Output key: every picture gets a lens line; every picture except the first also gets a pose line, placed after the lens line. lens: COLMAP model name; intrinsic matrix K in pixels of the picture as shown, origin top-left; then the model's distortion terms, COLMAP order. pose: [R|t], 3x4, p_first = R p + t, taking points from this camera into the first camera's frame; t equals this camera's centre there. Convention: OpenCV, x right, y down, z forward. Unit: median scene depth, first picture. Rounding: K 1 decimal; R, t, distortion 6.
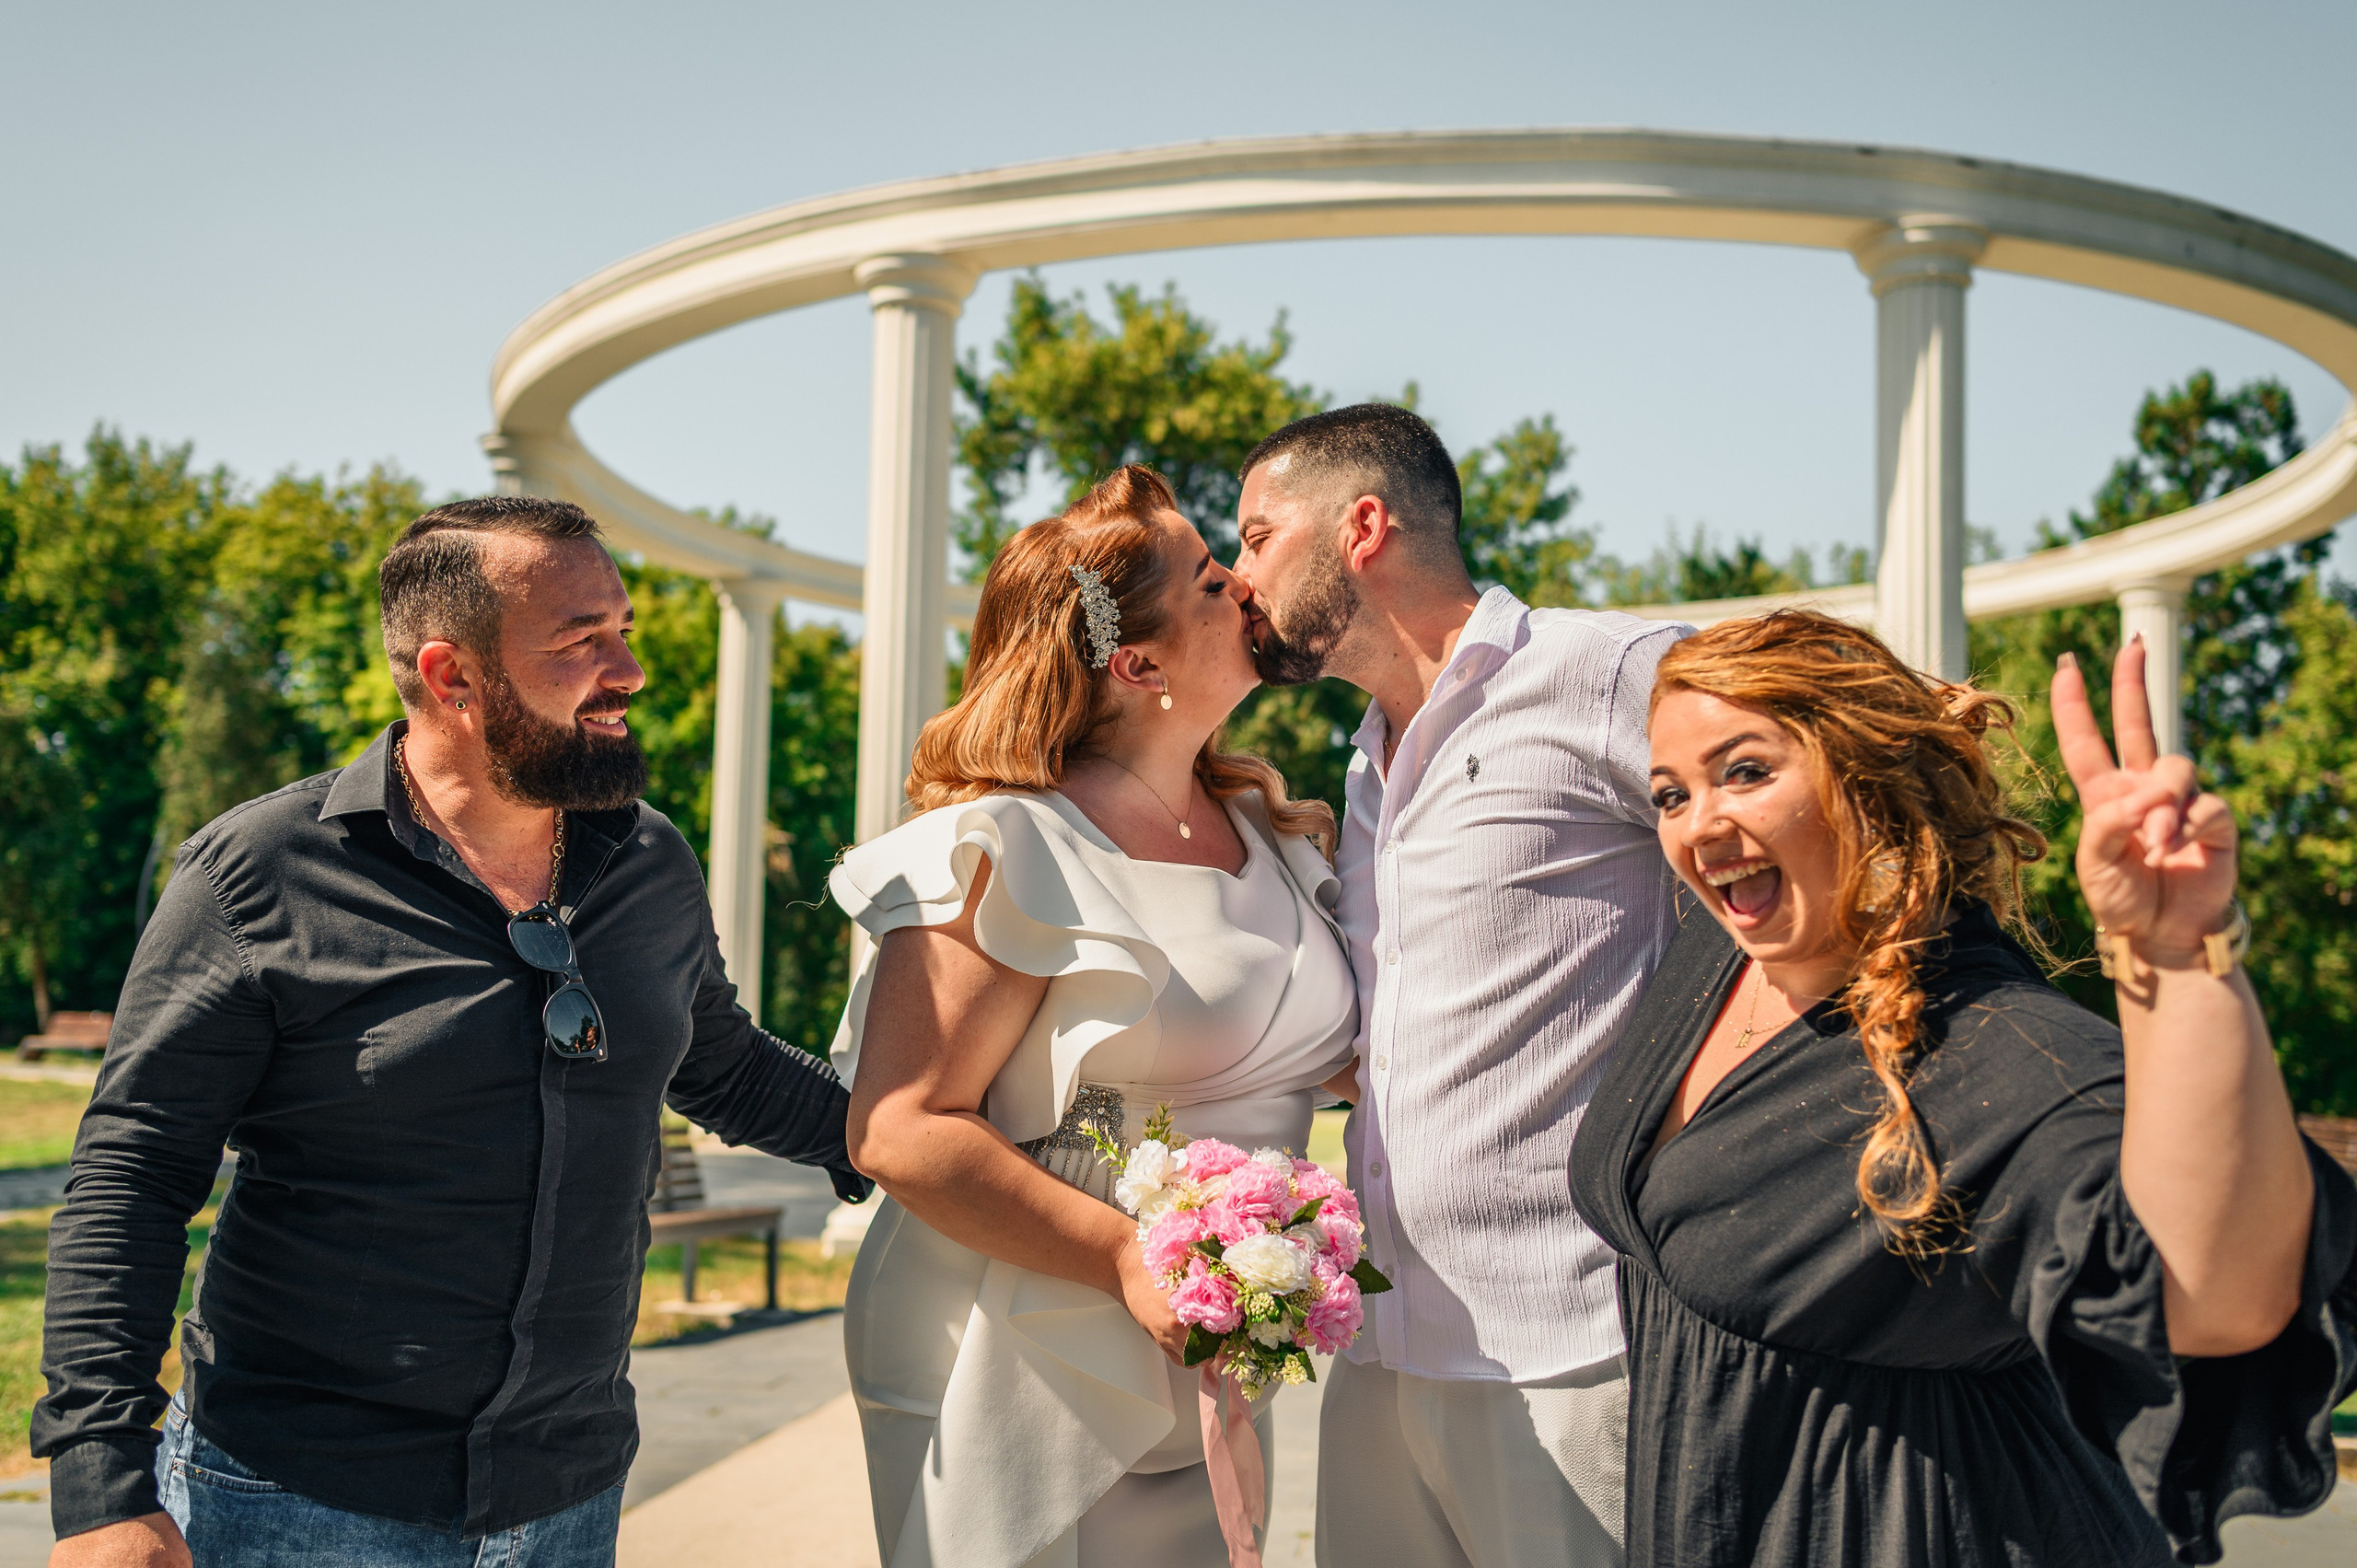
lens RADIAL K [[2319.8, 0, 1177.4], [0, 2319.8, 803.4], [0, 0, 1]] dist [0.051219, 0.000000]
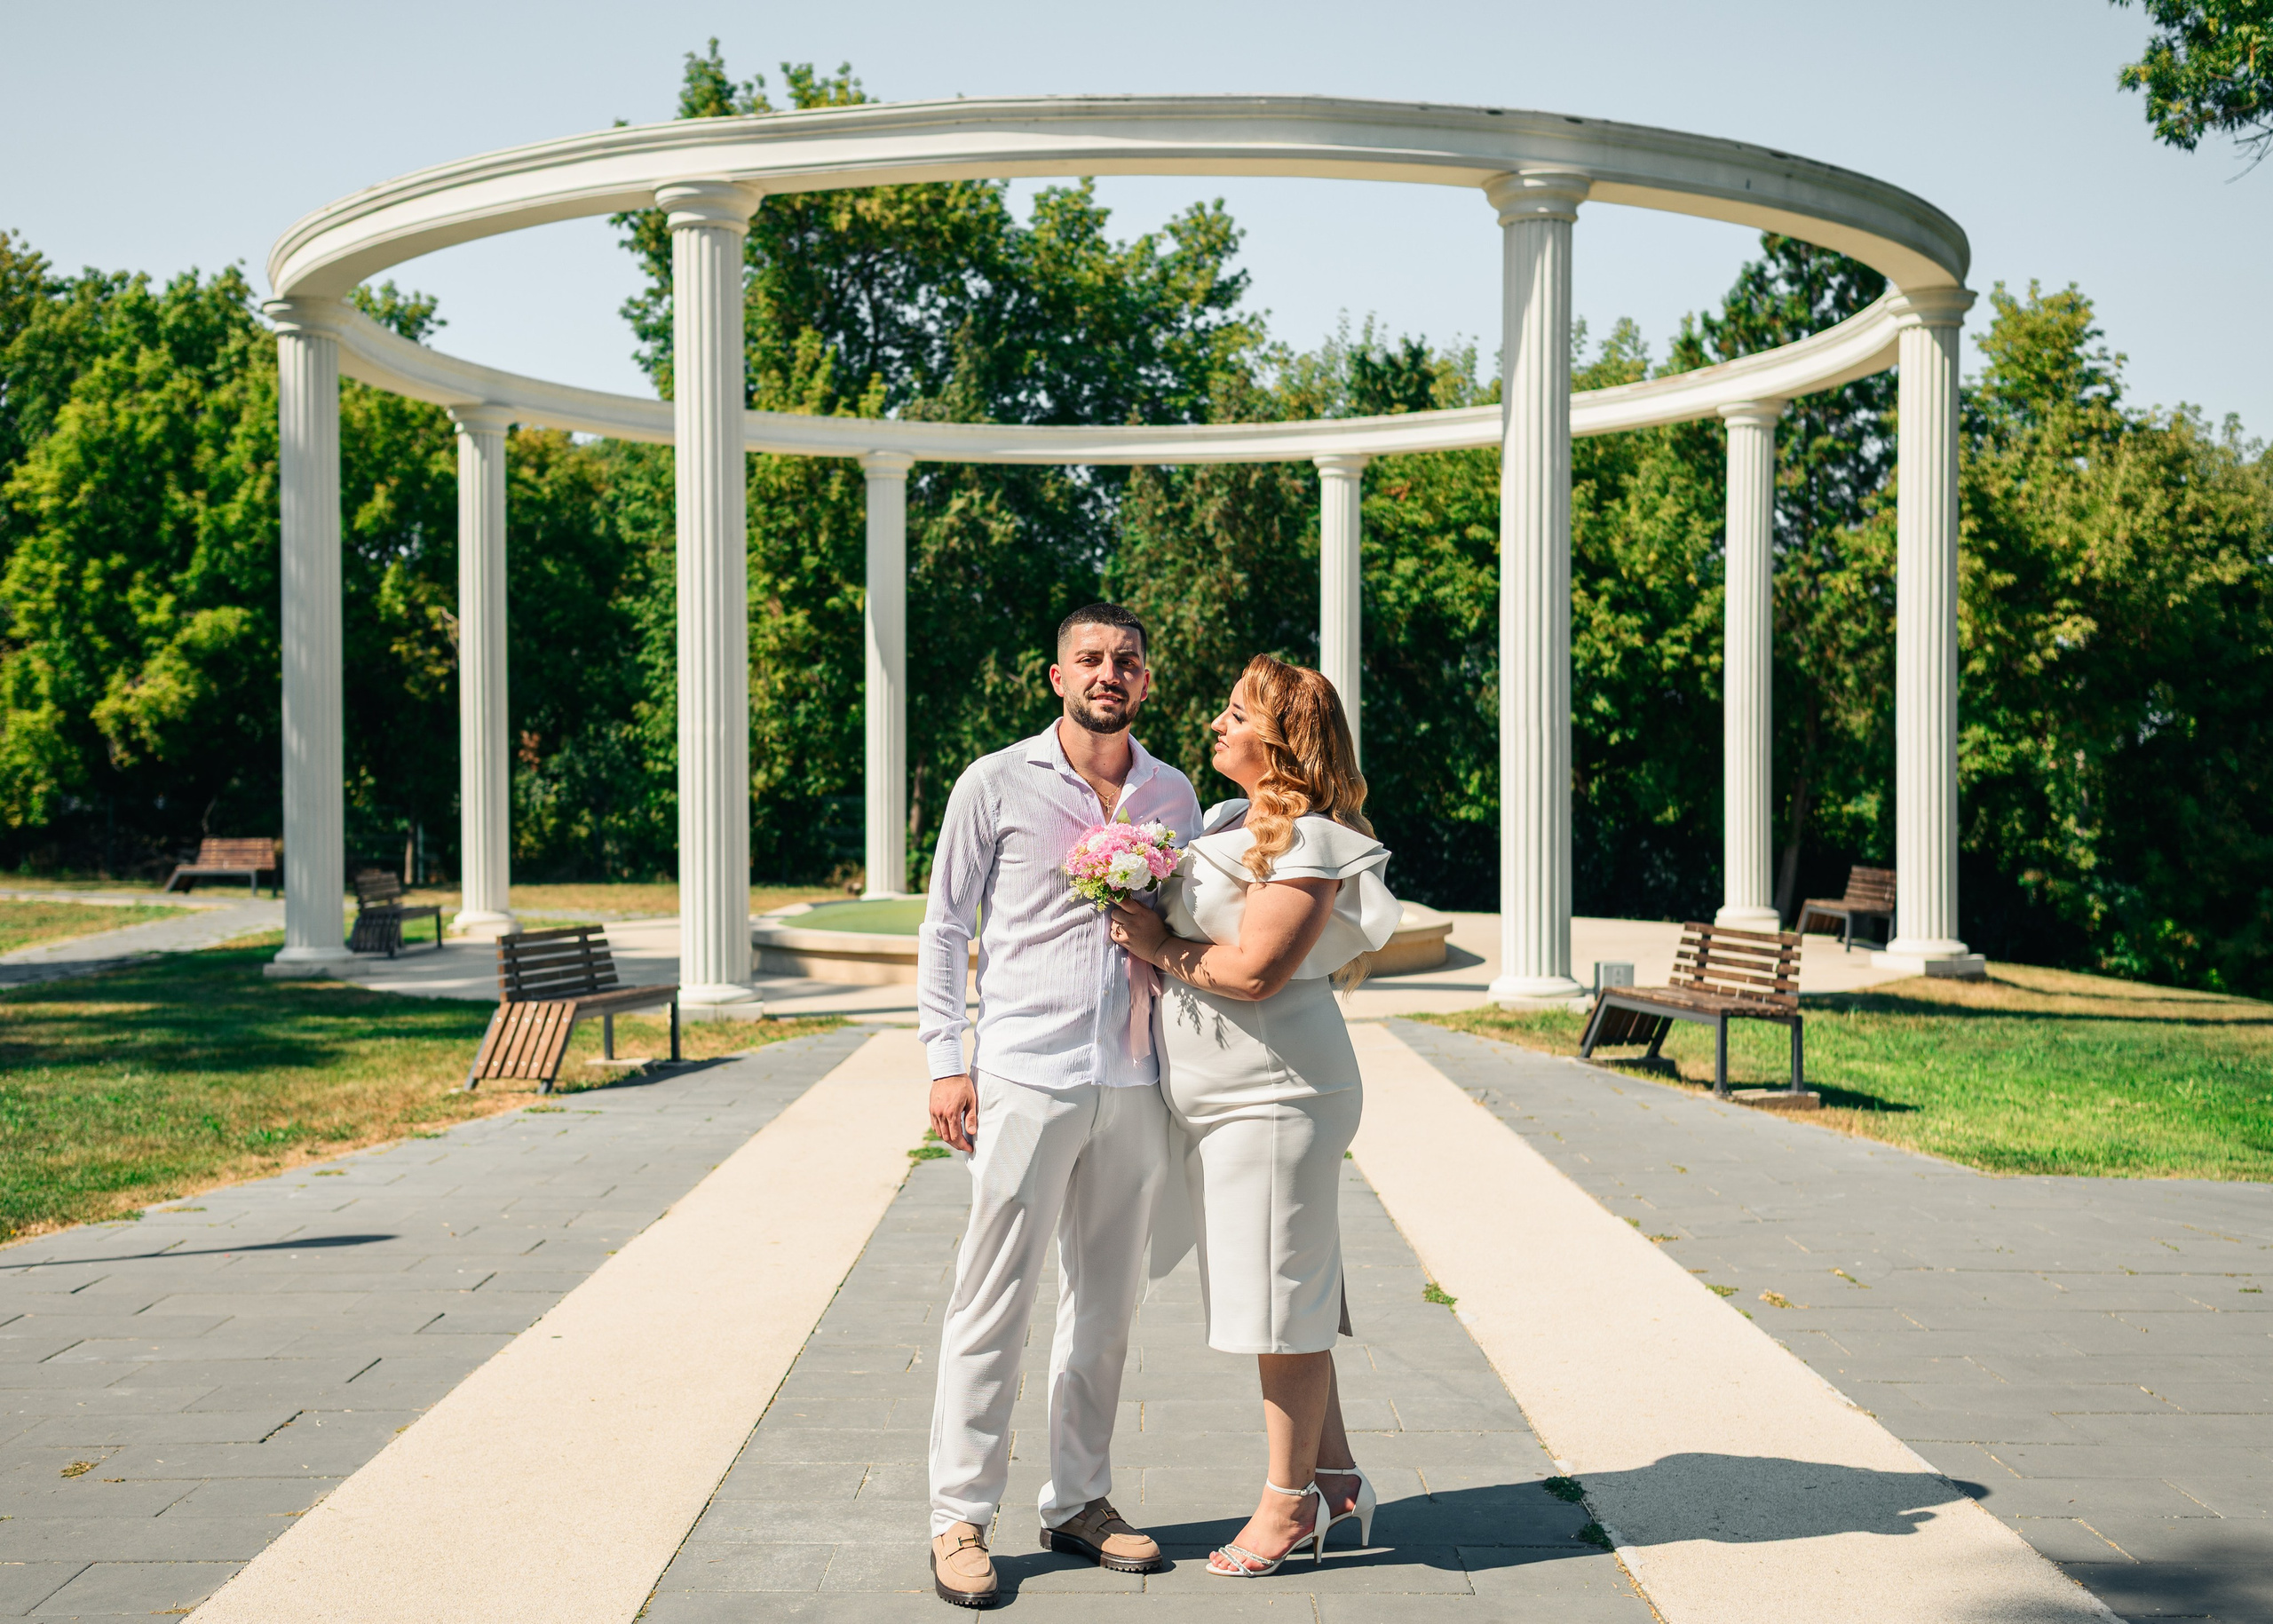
lens RADIAL K [[2477.8, 0, 1124.8], [0, 2477.8, 800.5], [0, 0, 1]] dist [0.043190, 0.000000]
pose [[0.992258, -0.025245, 0.121602, -0.022526], [0.012941, 0.994809, 0.100933, -0.017326], [-0.123519, -0.098578, 0.987434, -0.102927]]
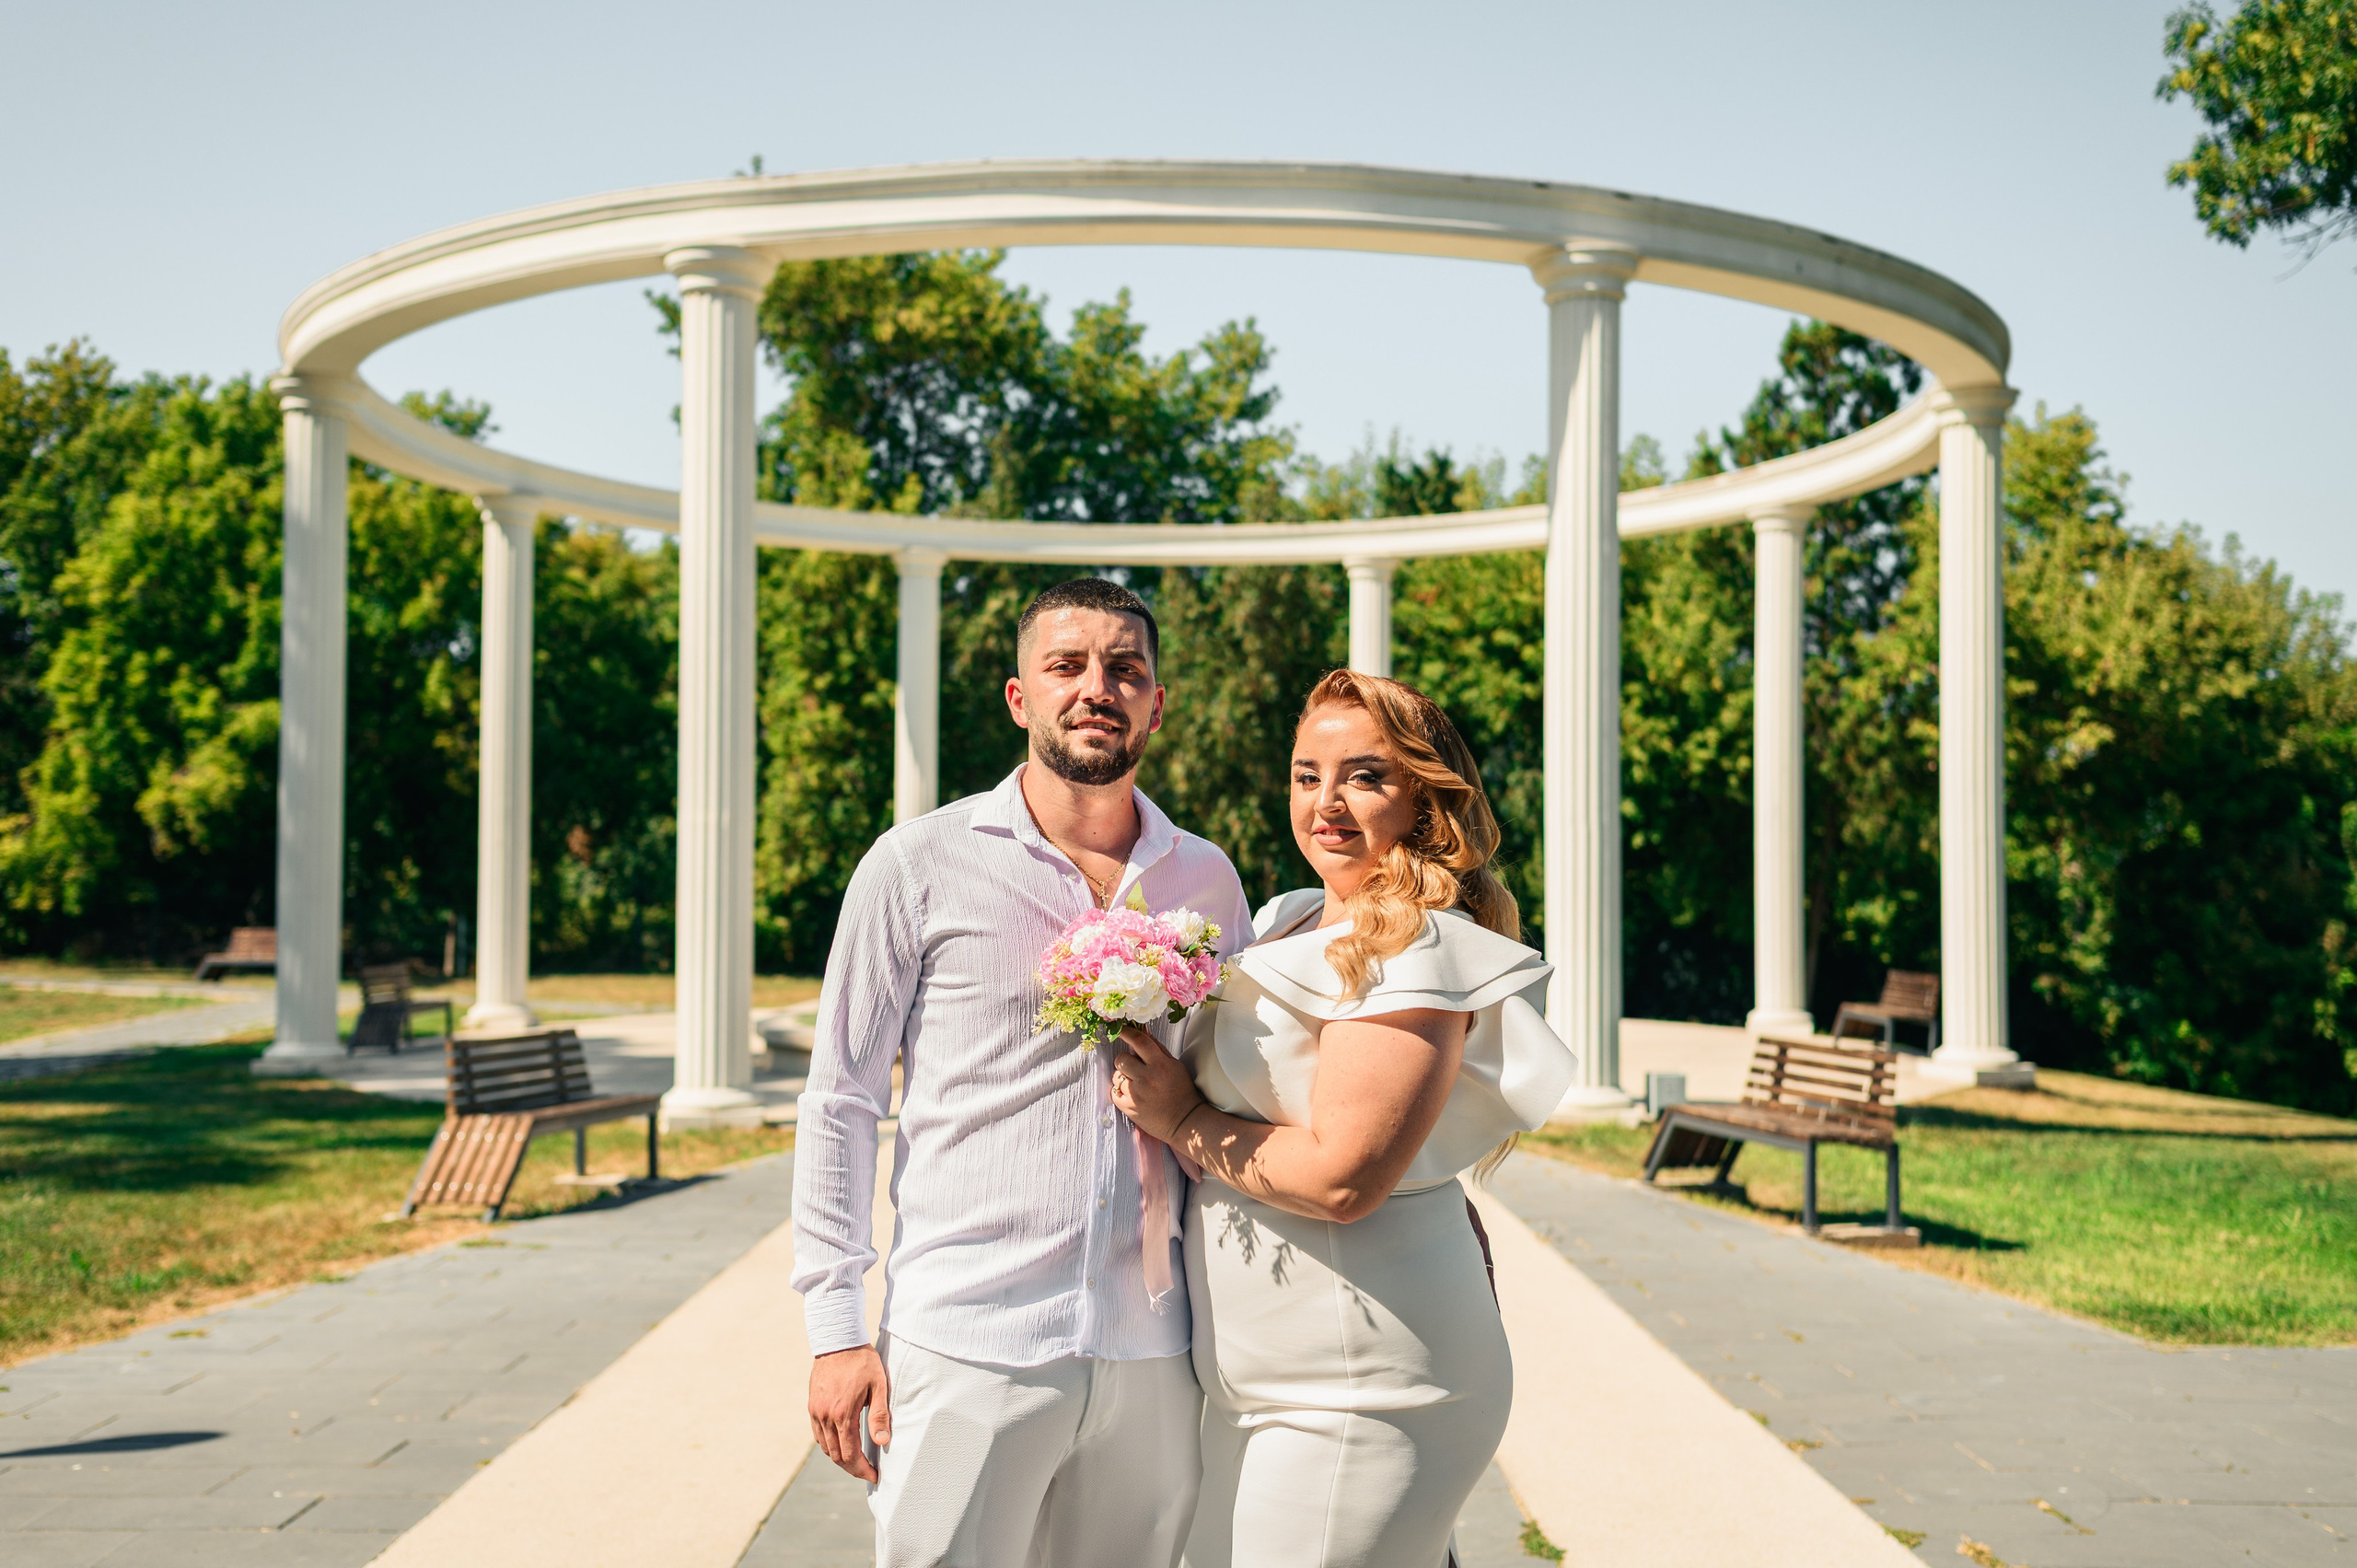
lens RADIAL K [[2319.8, 0, 1183.7], [0, 2319.8, 791.4], [0, 0, 1]] dist [0.051219, 0.000000]
pose [[0.990949, -0.010023, 0.133866, -0.015696], [0.002656, 0.998477, 0.055097, -0.012126], [-0.134215, -0.054243, 0.989467, -0.054646]]
